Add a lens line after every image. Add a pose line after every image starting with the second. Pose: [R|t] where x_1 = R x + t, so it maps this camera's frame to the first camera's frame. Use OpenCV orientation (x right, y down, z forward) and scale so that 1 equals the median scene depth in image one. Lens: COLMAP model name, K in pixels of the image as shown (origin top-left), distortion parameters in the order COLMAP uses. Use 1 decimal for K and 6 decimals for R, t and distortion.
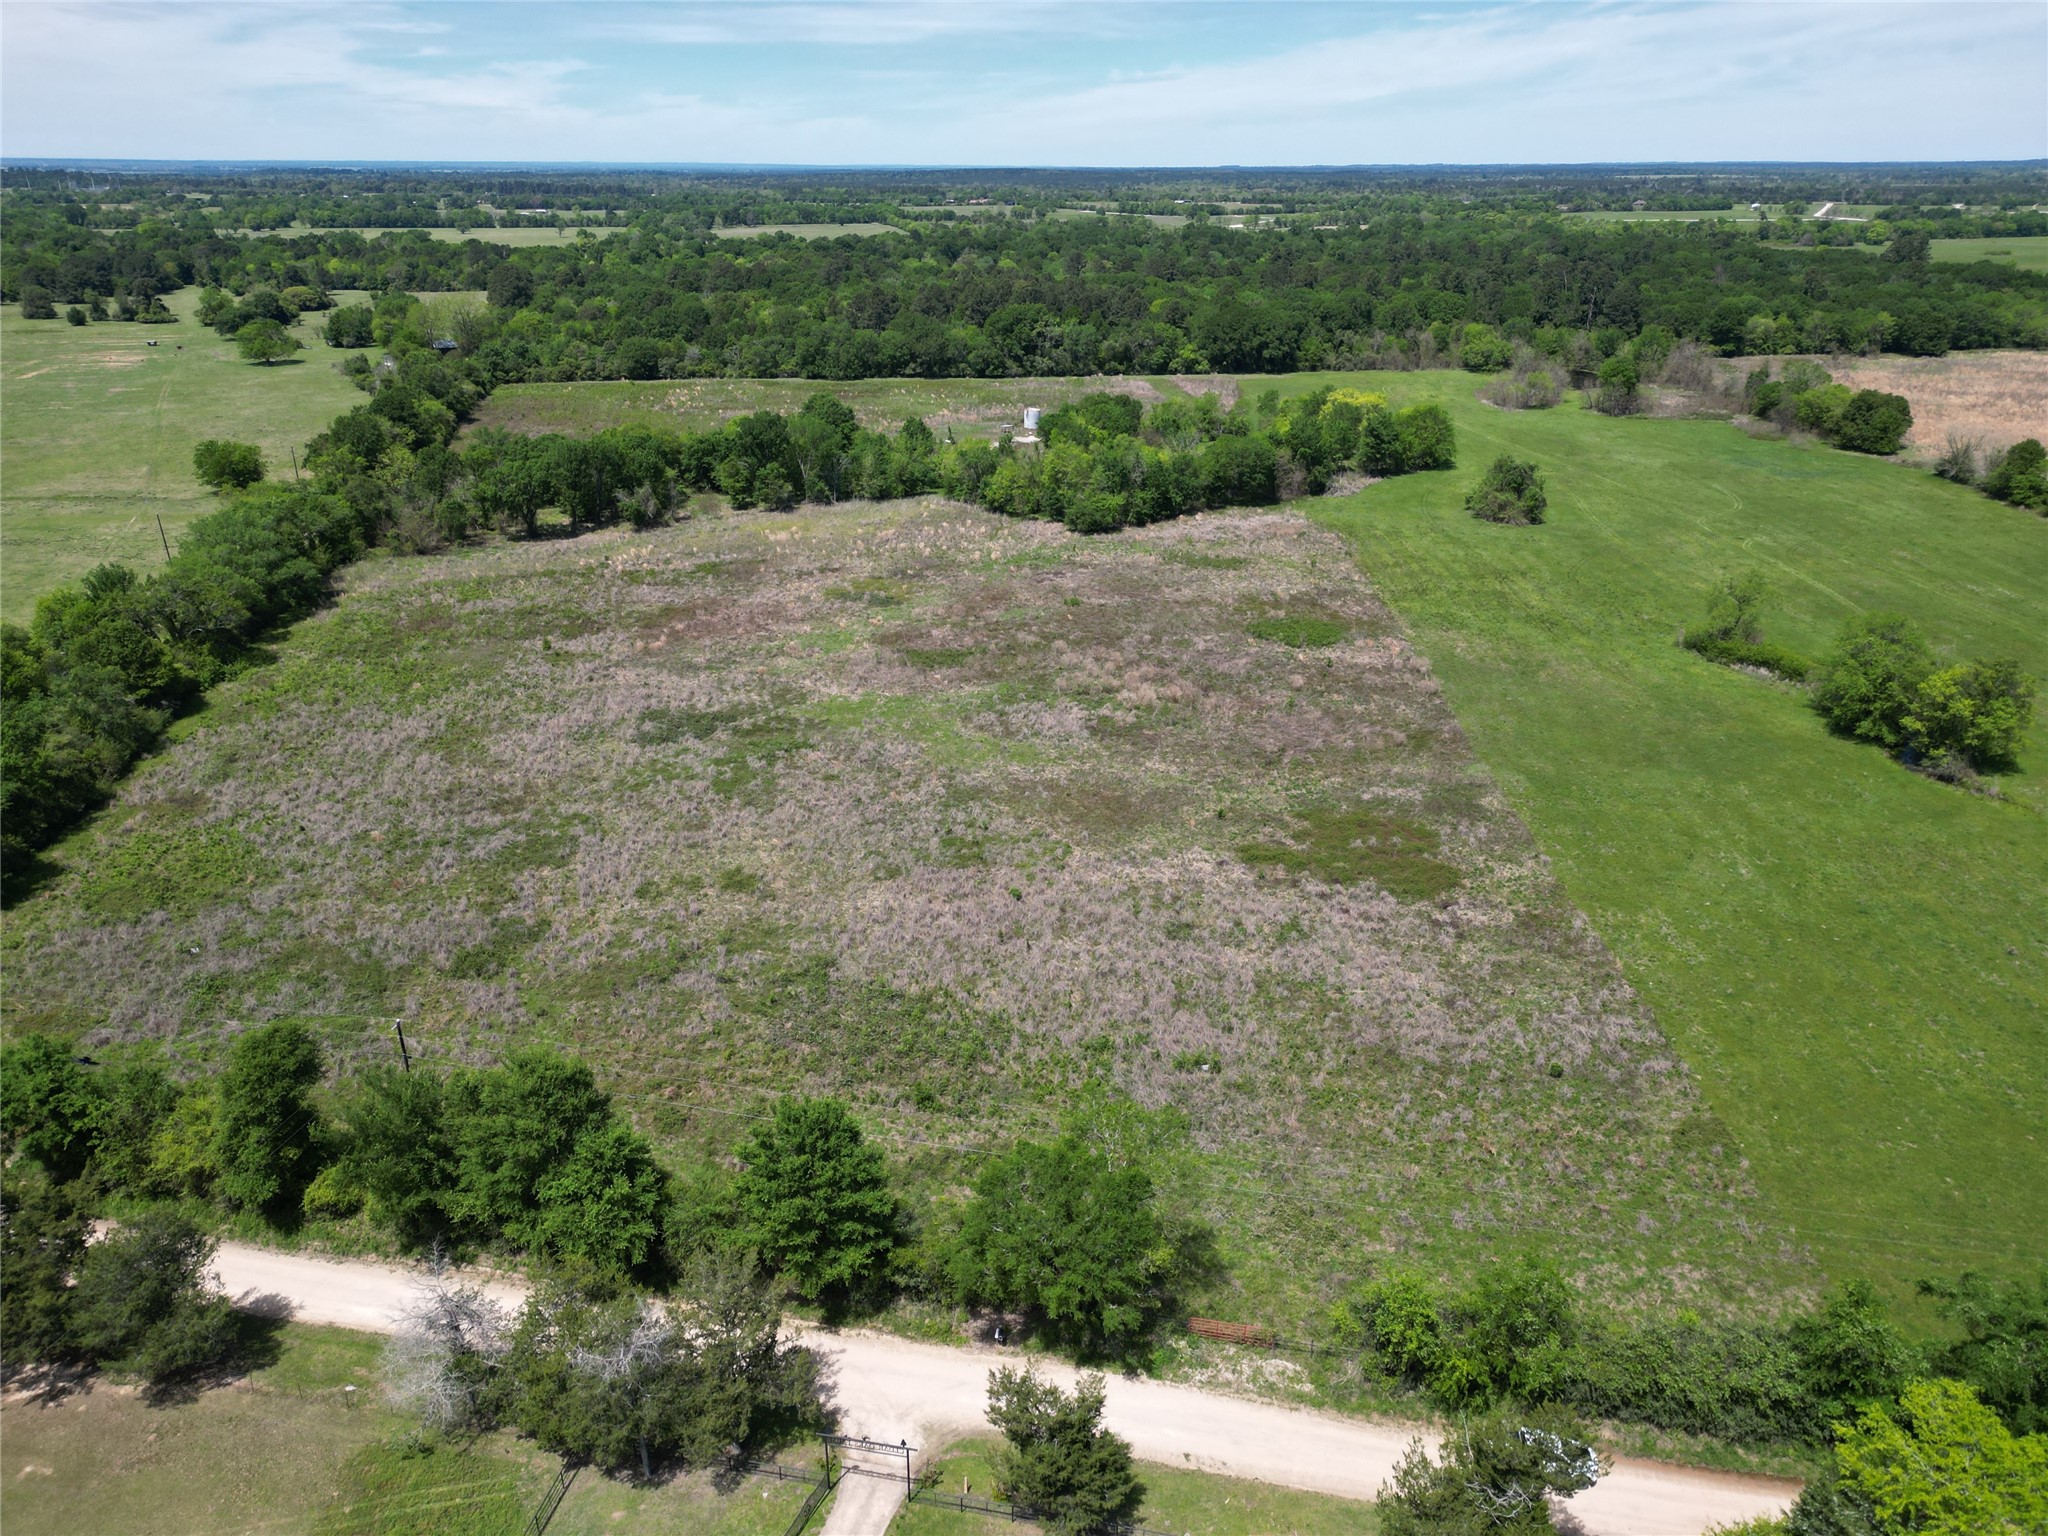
lens RADIAL K [[1430.3, 0, 1015.6], [0, 1430.3, 778.1], [0, 0, 1]] dist [0.069668, -0.061098]
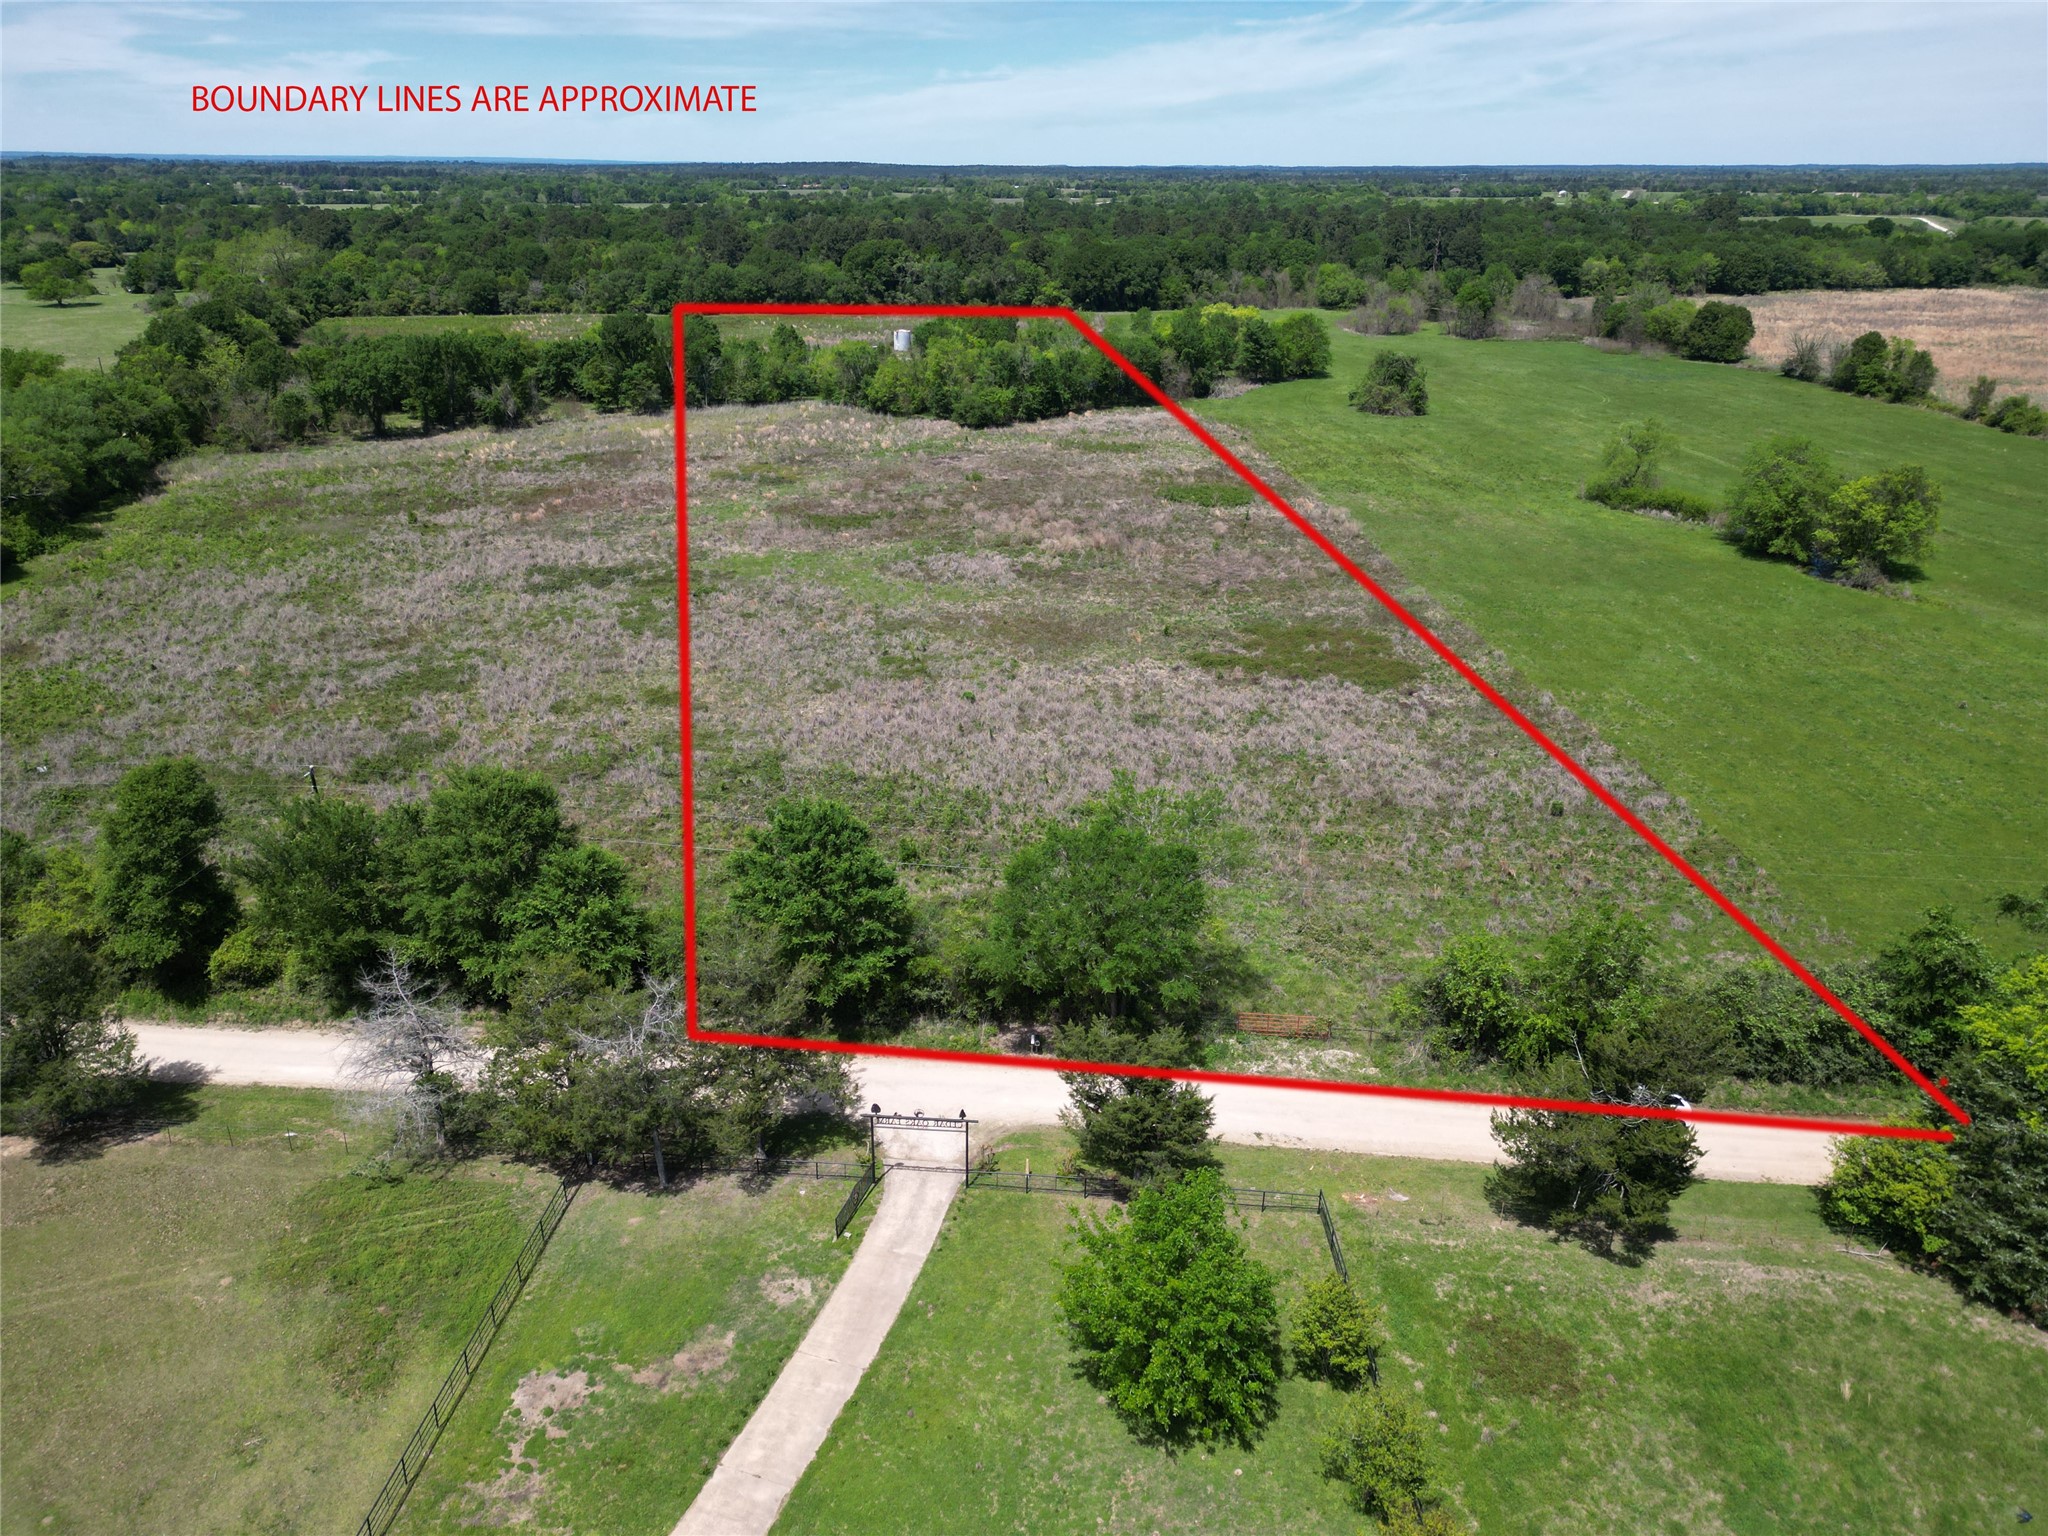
lens RADIAL K [[1430.3, 0, 1016.1], [0, 1430.3, 779.9], [0, 0, 1]] dist [0.069668, -0.061098]
pose [[0.993918, -0.037813, 0.103430, -0.033057], [0.037737, 0.999284, 0.002695, 0.065294], [-0.103458, 0.001225, 0.994633, 0.030845]]
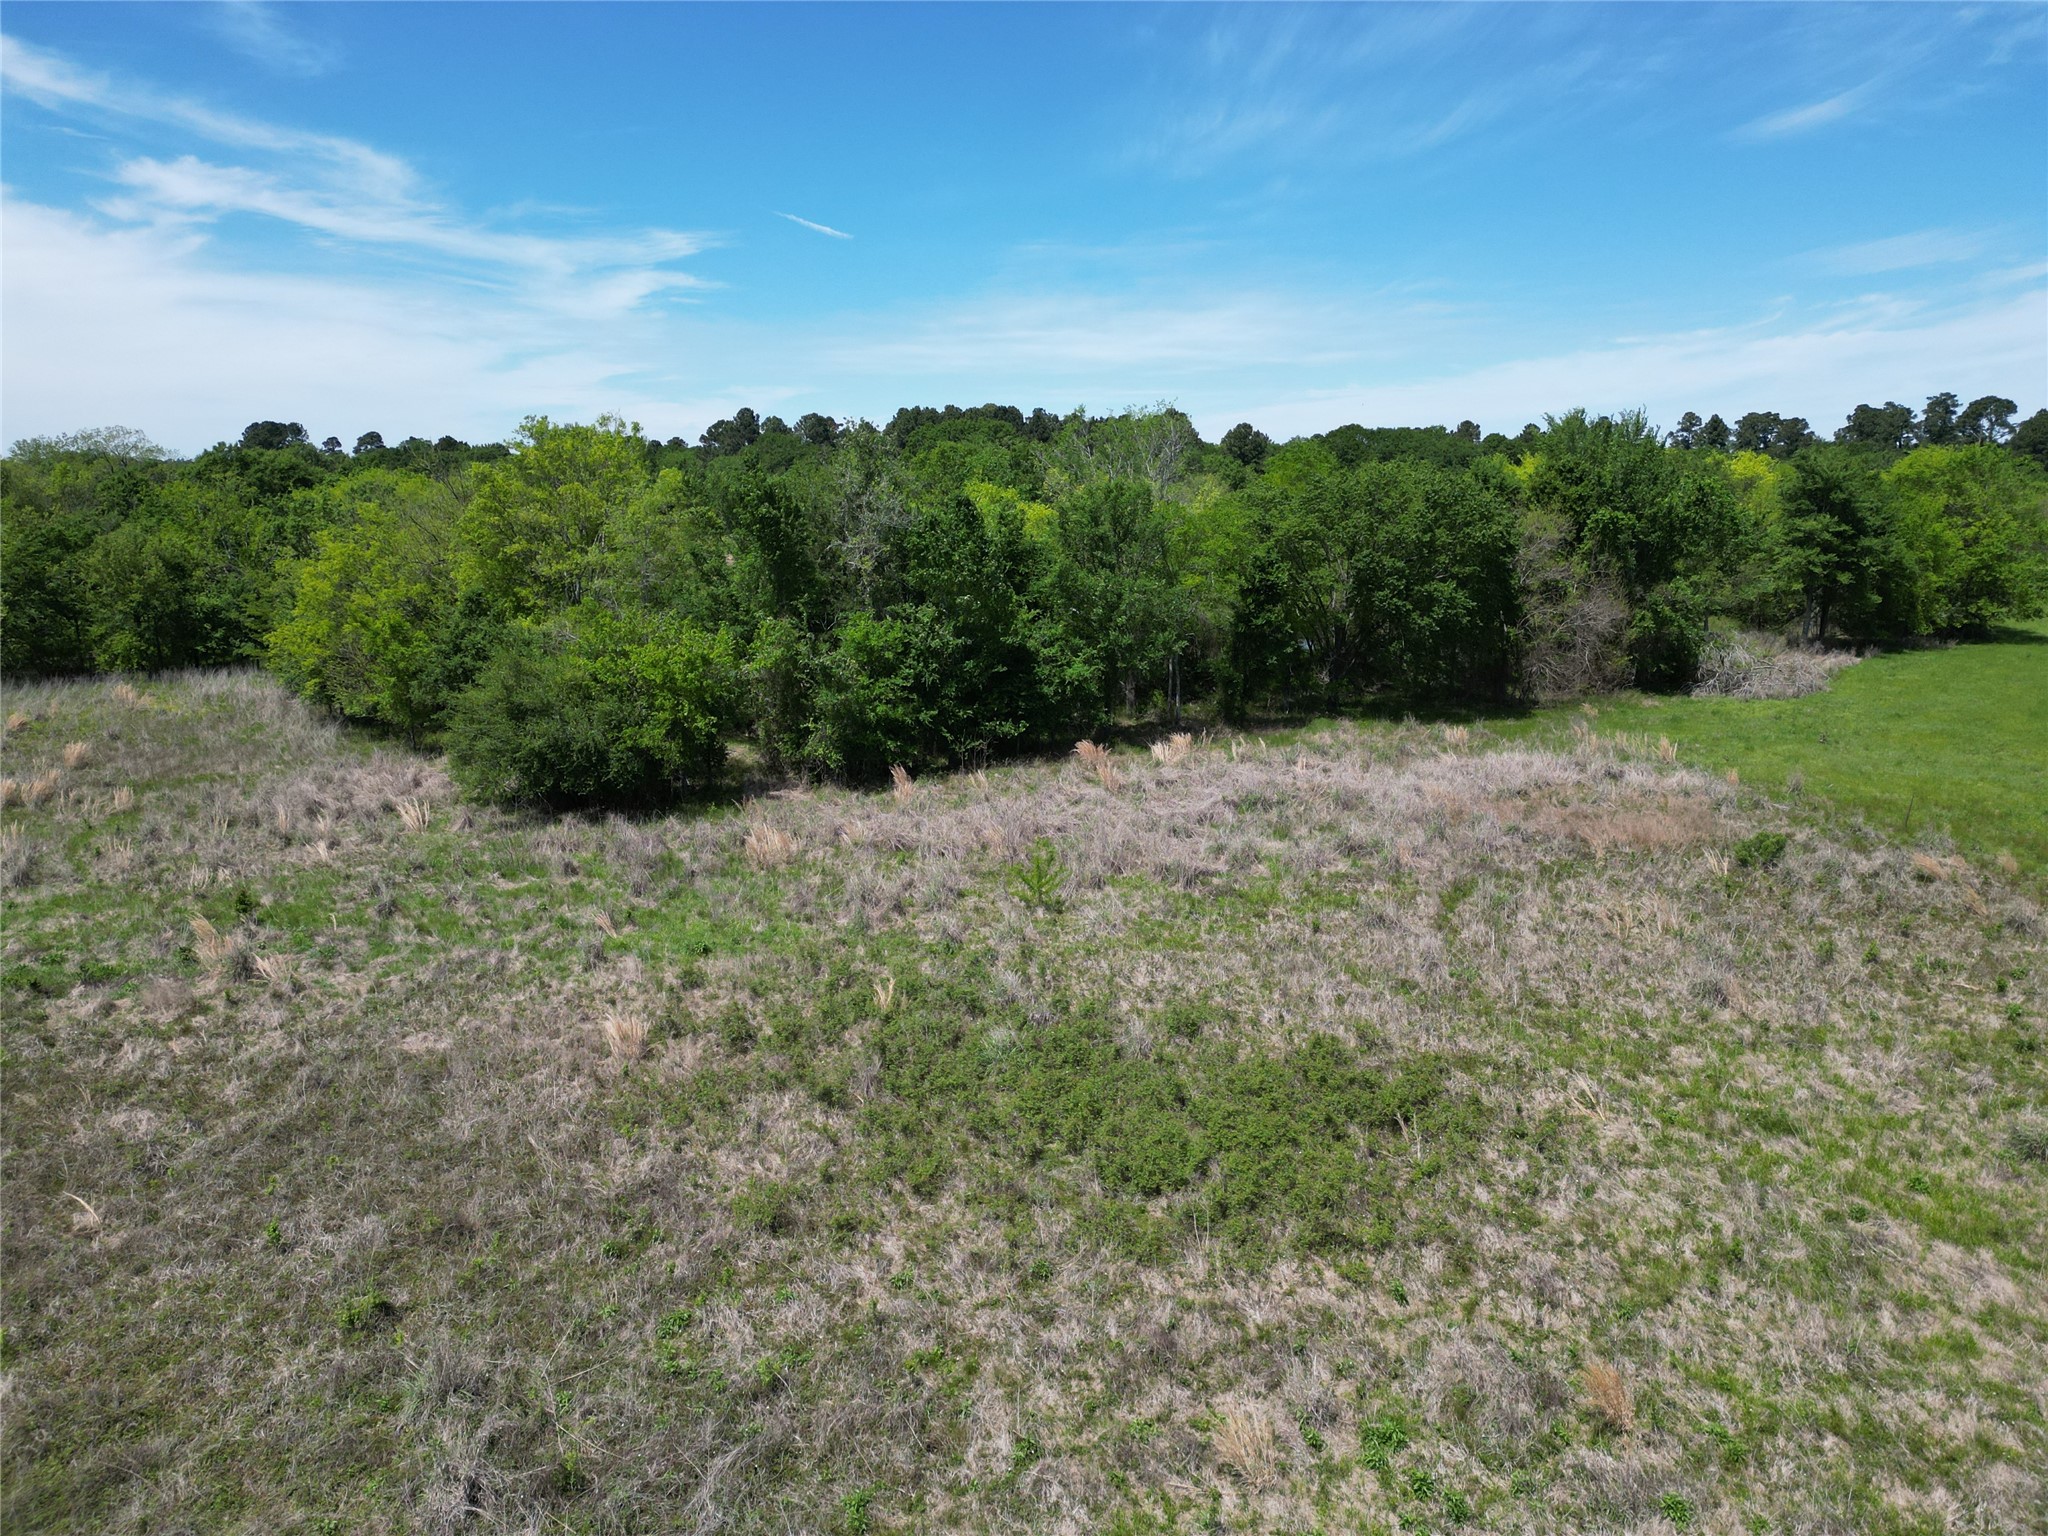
lens RADIAL K [[1430.3, 0, 1015.8], [0, 1430.3, 768.5], [0, 0, 1]] dist [0.069668, -0.061098]
pose [[0.996311, 0.015108, -0.084477, 0.127040], [-0.031912, 0.979016, -0.201270, -0.140596], [0.079663, 0.203223, 0.975886, 0.818647]]
